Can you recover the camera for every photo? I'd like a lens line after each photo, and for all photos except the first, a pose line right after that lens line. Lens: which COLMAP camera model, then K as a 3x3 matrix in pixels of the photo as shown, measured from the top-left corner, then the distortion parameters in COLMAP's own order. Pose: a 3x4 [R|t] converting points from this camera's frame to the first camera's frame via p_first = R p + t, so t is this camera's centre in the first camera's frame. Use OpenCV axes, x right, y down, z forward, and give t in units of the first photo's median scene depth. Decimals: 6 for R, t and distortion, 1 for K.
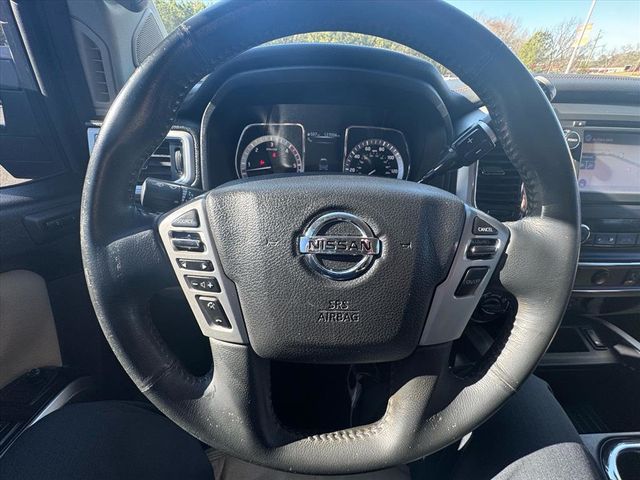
lens RADIAL K [[262.6, 0, 319.8], [0, 262.6, 241.0], [0, 0, 1]] dist [-0.002523, 0.000043]
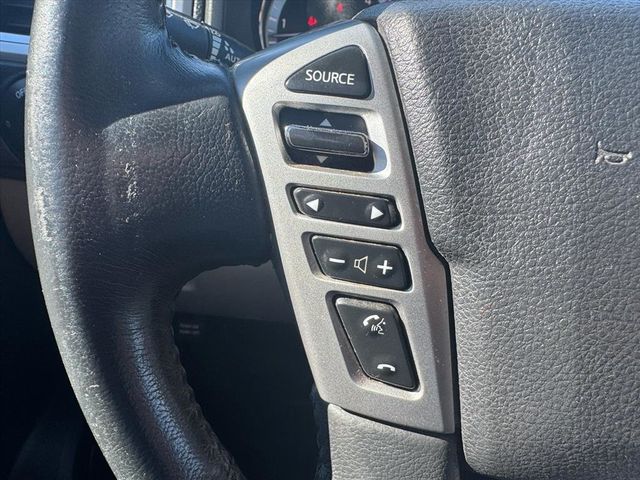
lens RADIAL K [[493.6, 0, 321.4], [0, 493.6, 239.1], [0, 0, 1]] dist [0.023724, -0.031869]
pose [[0.996699, 0.080929, 0.006506, -0.182121], [-0.081145, 0.995606, 0.046739, 0.038198], [-0.002695, -0.047113, 0.998886, 0.121230]]
